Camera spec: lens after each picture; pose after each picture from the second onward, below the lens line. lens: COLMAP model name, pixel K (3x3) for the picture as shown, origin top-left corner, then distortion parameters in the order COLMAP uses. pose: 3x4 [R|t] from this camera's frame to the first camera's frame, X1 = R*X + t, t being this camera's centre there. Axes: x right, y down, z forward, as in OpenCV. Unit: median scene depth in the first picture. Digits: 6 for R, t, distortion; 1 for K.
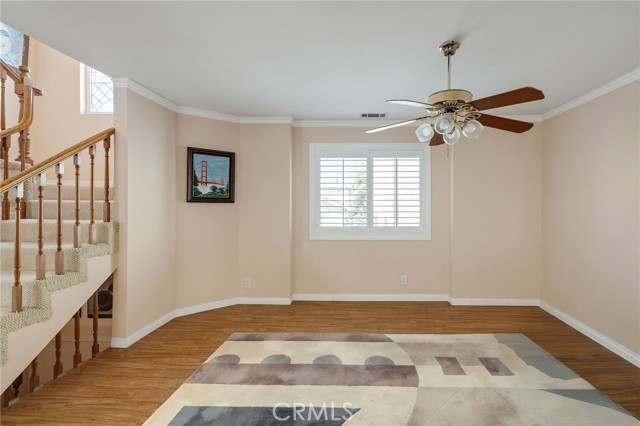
lens RADIAL K [[300.0, 0, 354.5], [0, 300.0, 208.4], [0, 0, 1]] dist [-0.002047, -0.000242]
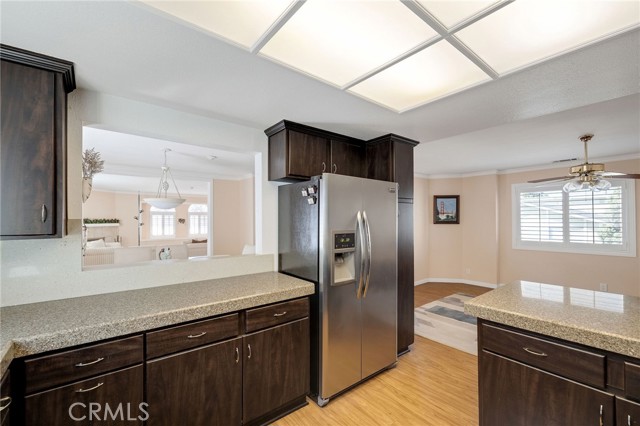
lens RADIAL K [[272.6, 0, 321.8], [0, 272.6, 218.4], [0, 0, 1]] dist [-0.000567, -0.001545]
pose [[0.648979, -0.011011, -0.760727, 0.285057], [0.003876, 0.999930, -0.011167, -0.036953], [0.760797, 0.004299, 0.648976, -0.635917]]
